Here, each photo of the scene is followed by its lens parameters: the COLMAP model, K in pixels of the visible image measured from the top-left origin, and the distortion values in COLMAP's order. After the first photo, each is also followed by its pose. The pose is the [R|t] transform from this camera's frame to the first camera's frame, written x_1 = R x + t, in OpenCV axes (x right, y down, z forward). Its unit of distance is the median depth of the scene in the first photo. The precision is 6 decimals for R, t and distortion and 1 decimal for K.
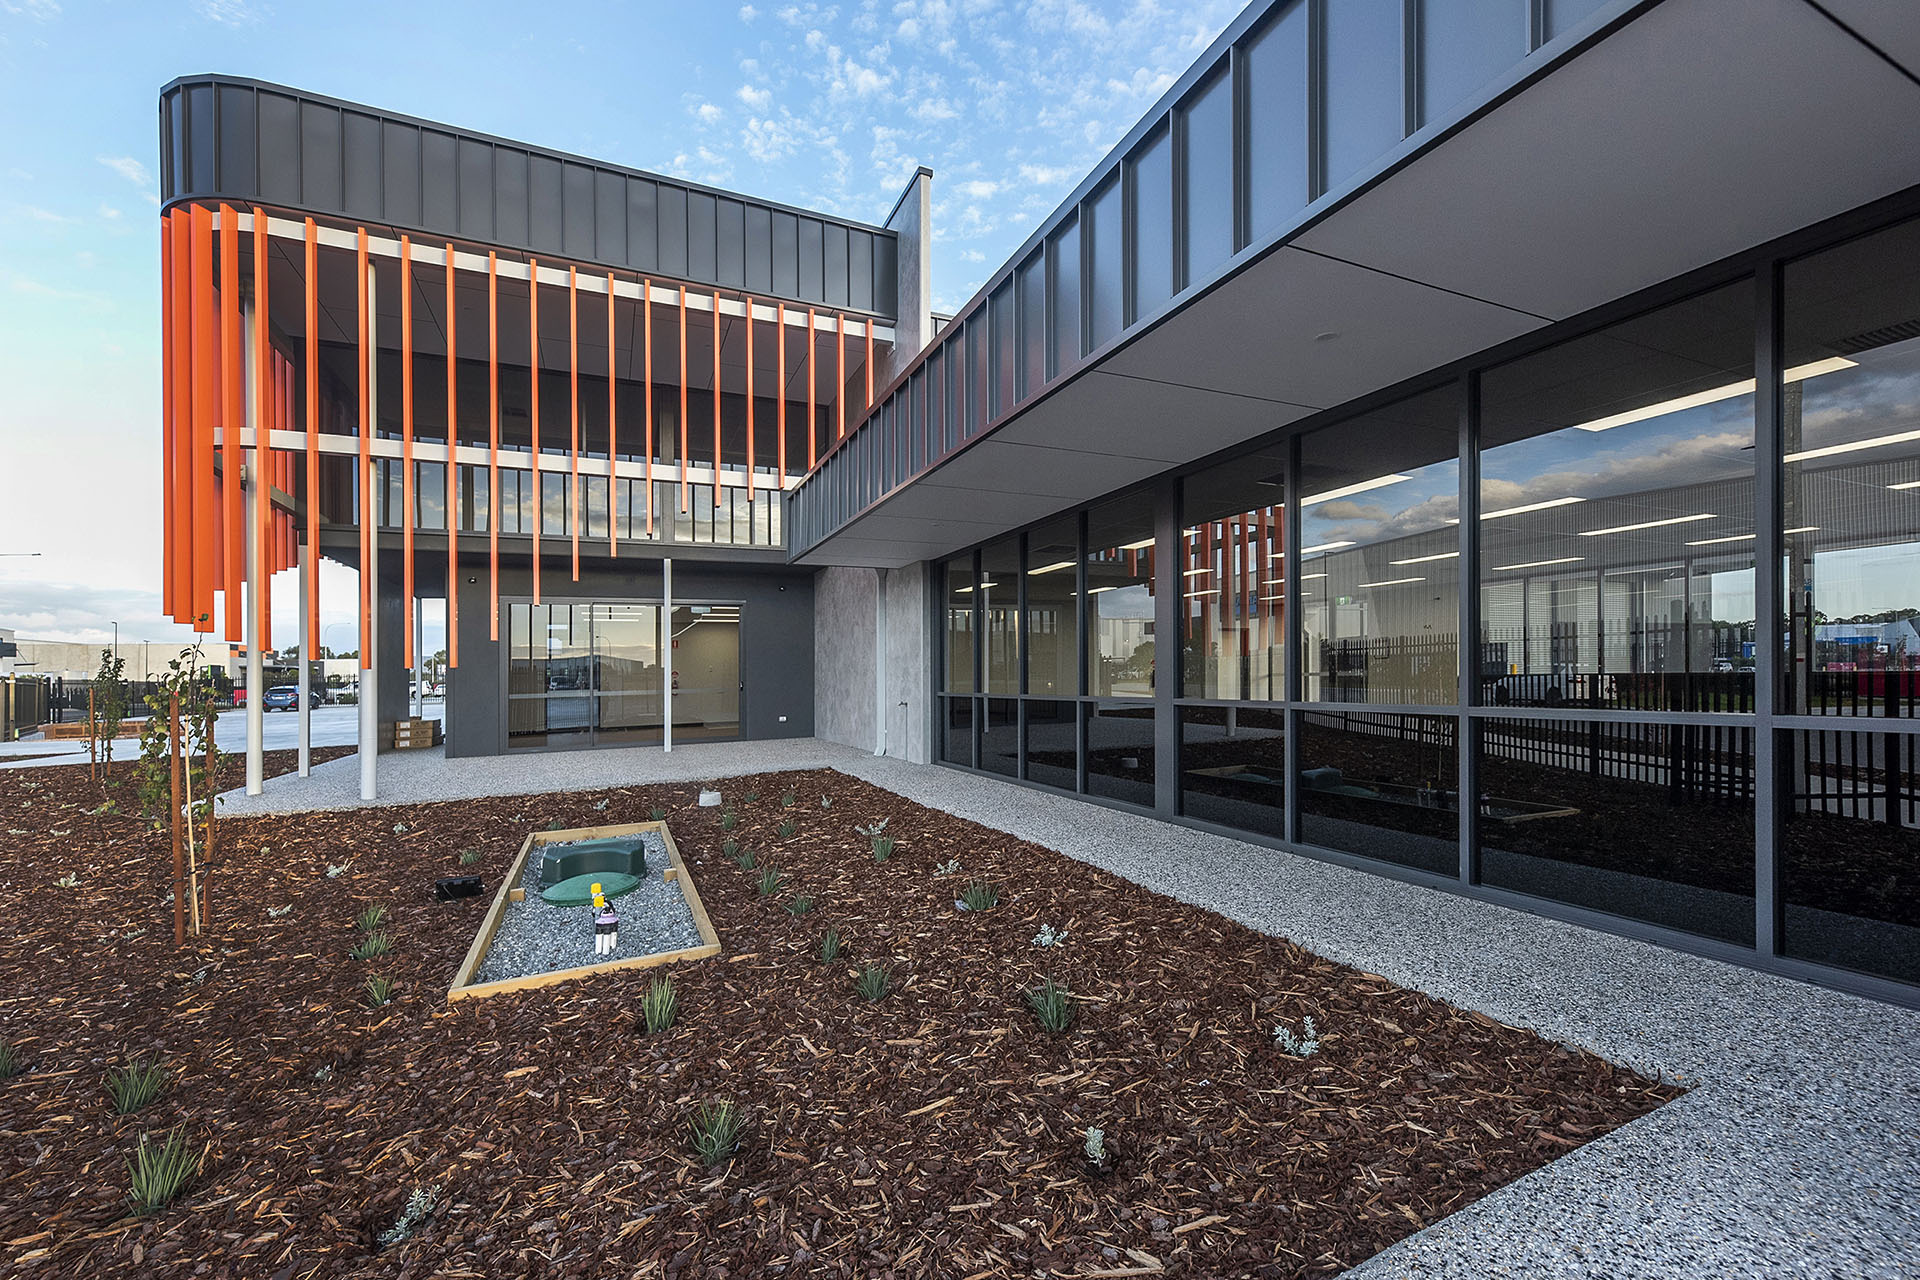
lens RADIAL K [[774.5, 0, 955.4], [0, 774.5, 674.0], [0, 0, 1]] dist [0.004639, -0.000623]
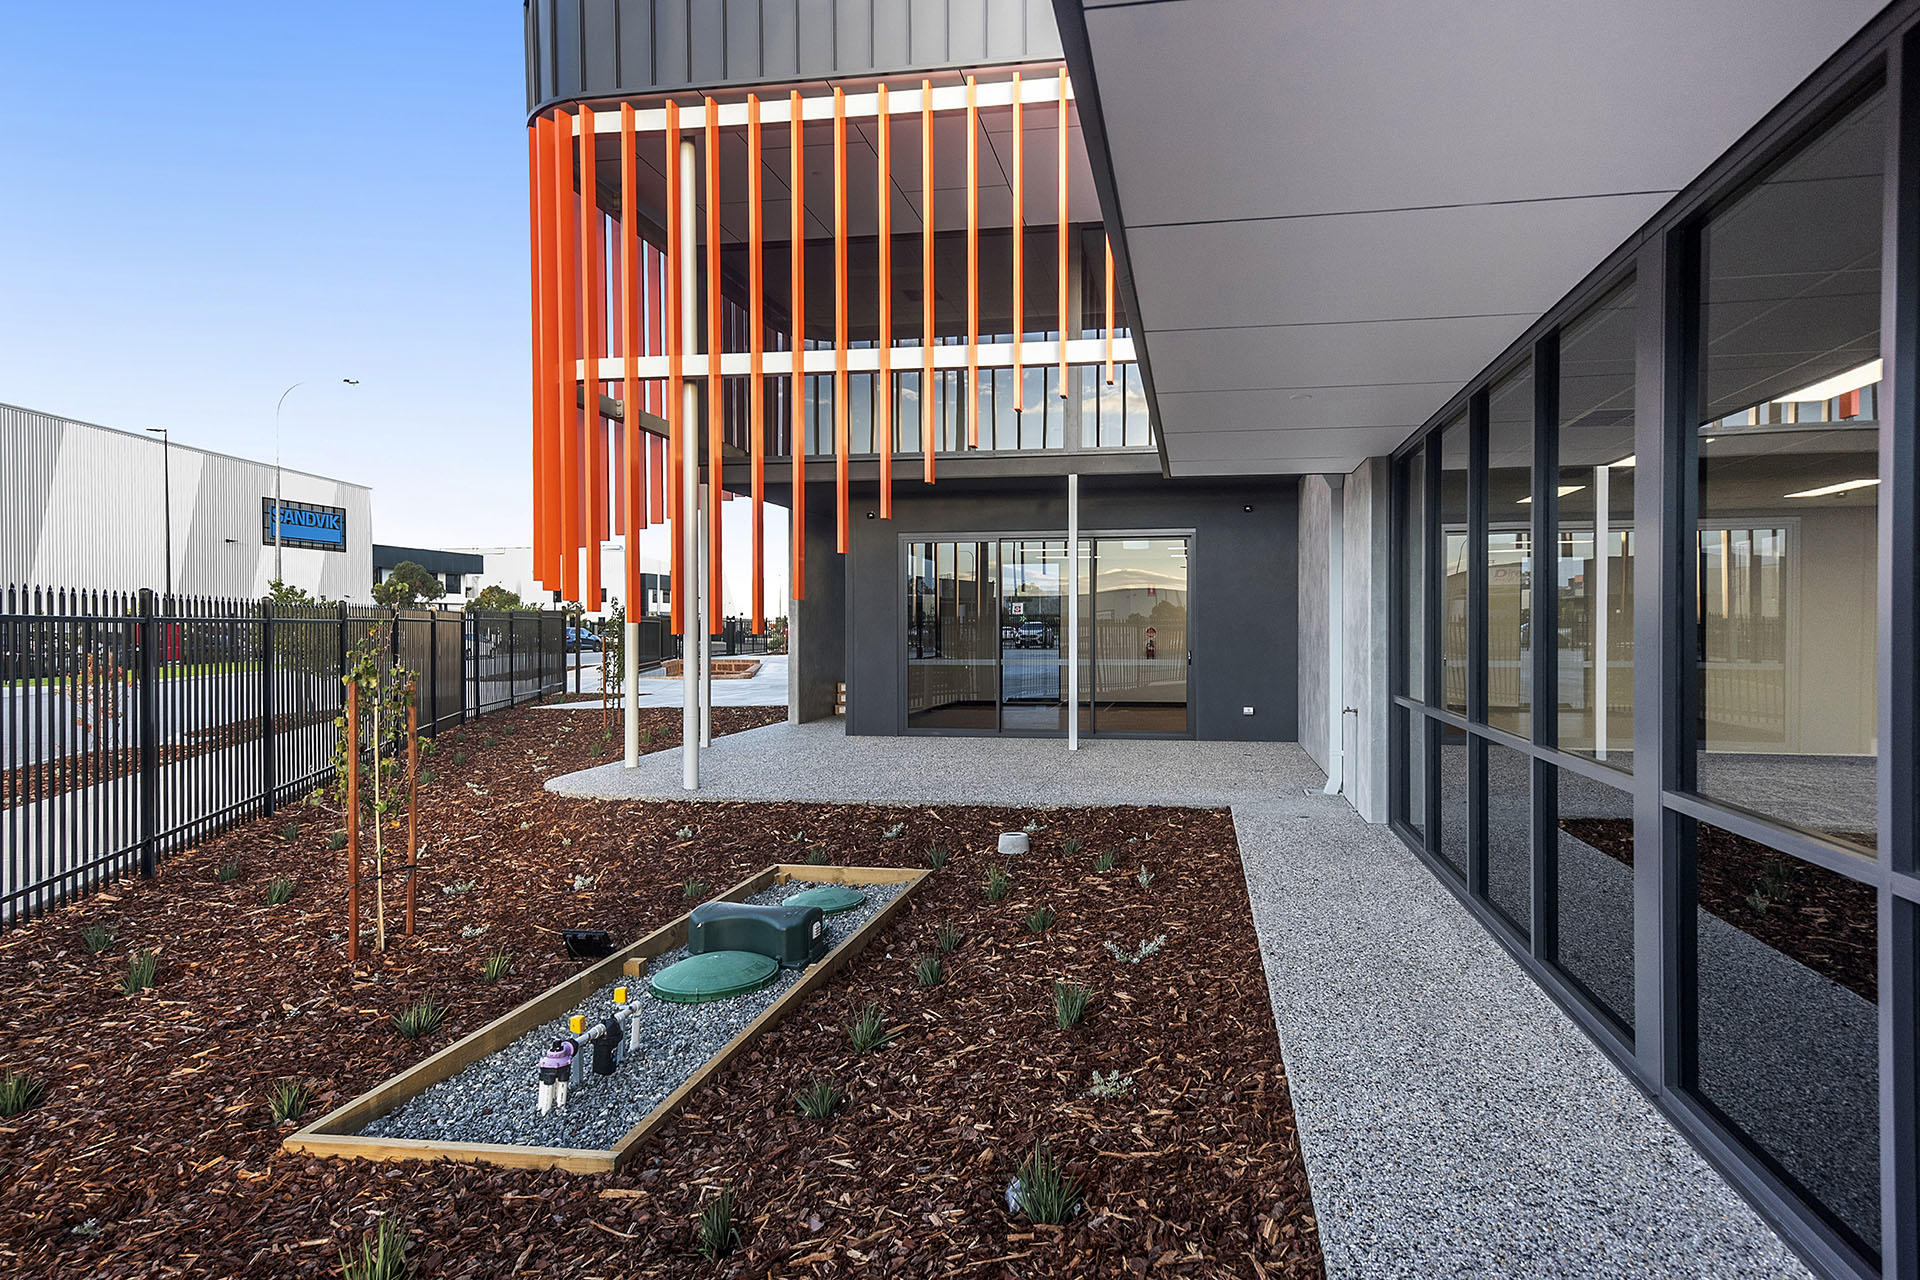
lens RADIAL K [[1113.1, 0, 959.1], [0, 1113.1, 634.1], [0, 0, 1]] dist [0.031398, -0.000682]
pose [[0.839456, 0.017705, -0.543140, 0.131446], [-0.013186, 0.999838, 0.012213, -0.022934], [0.543268, -0.003090, 0.839554, 0.144675]]
